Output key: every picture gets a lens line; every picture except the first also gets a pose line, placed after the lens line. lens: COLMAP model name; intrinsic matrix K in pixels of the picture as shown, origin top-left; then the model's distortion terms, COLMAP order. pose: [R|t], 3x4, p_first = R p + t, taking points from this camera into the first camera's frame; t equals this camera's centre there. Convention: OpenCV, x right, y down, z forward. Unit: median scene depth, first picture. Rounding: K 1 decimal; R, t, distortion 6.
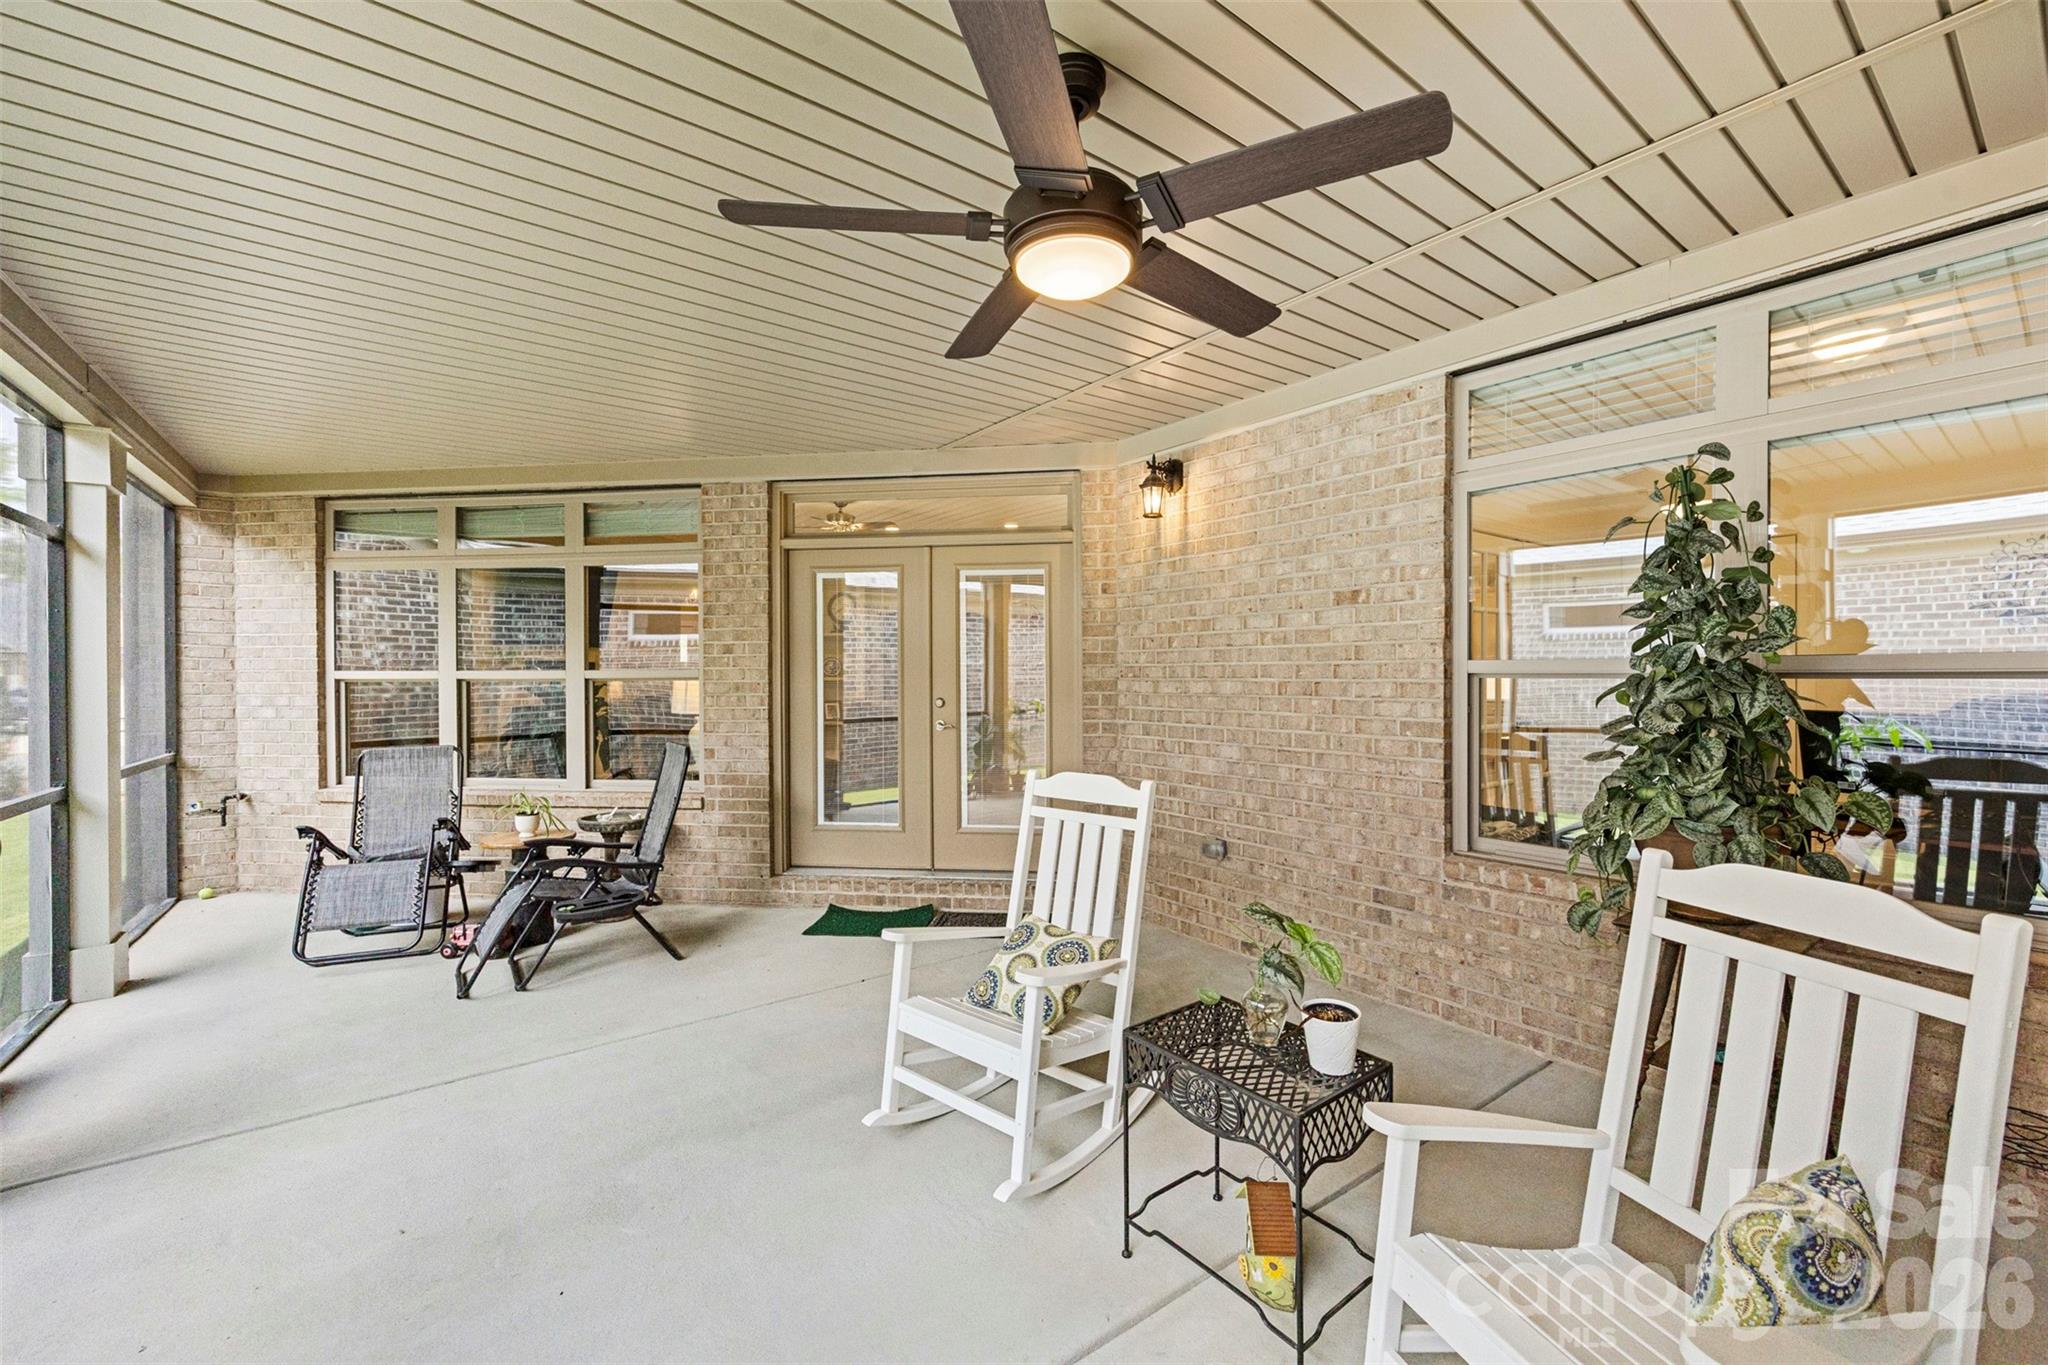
lens RADIAL K [[829.5, 0, 1035.4], [0, 829.5, 673.5], [0, 0, 1]] dist [-0.002651, 0.000041]
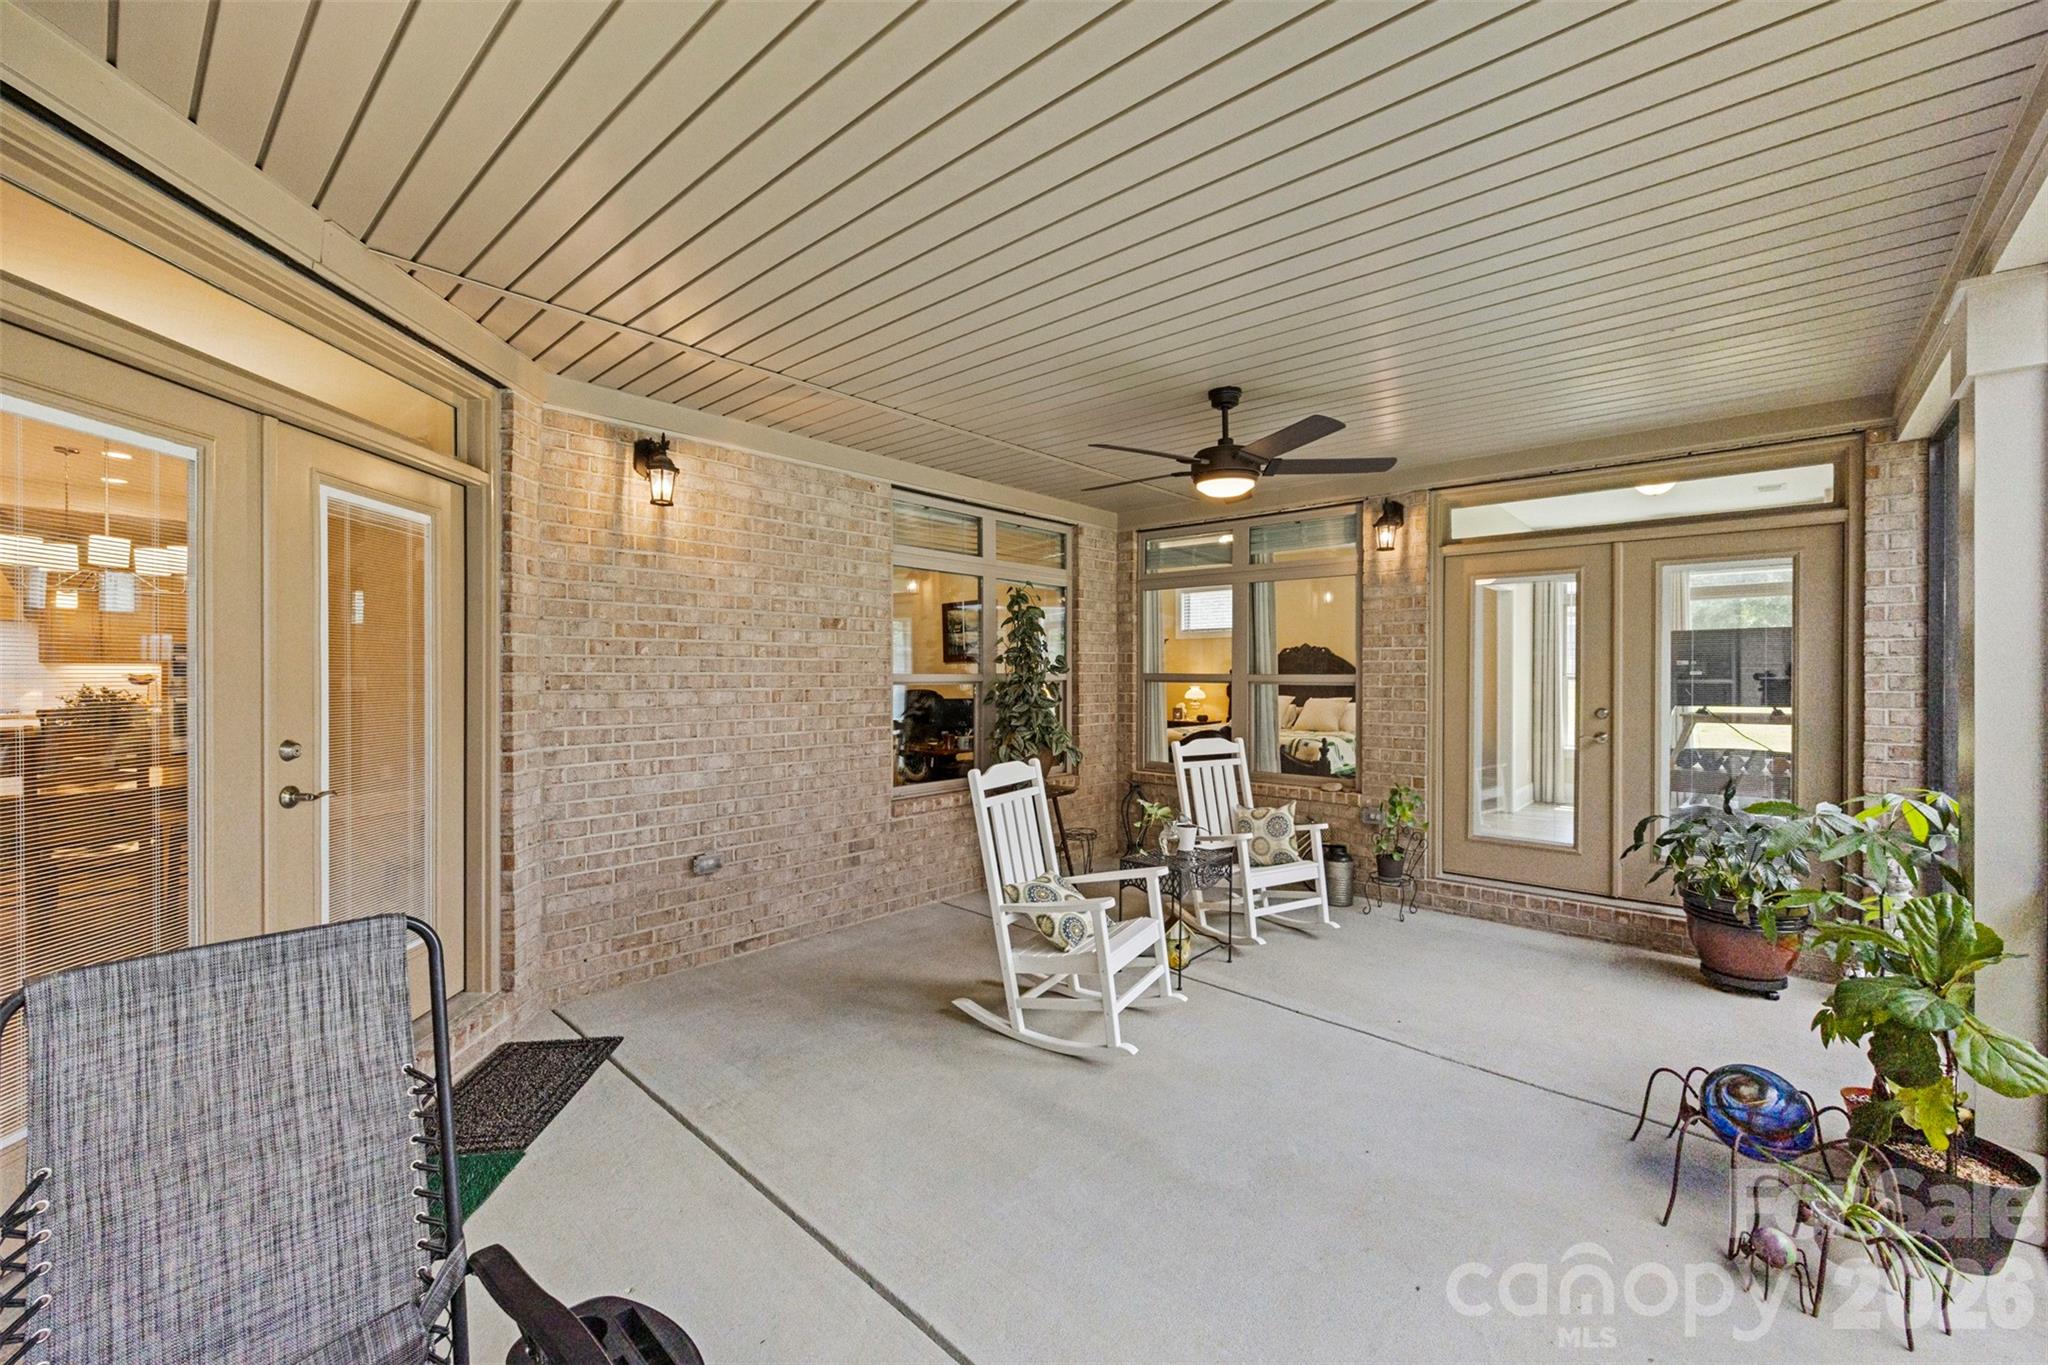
lens RADIAL K [[829.5, 0, 1035.4], [0, 829.5, 673.5], [0, 0, 1]] dist [-0.002651, 0.000041]
pose [[-0.197521, 0.003072, 0.980294, -0.888089], [-0.000397, 0.999995, -0.003214, -0.009913], [-0.980299, -0.001024, -0.197518, 0.889362]]
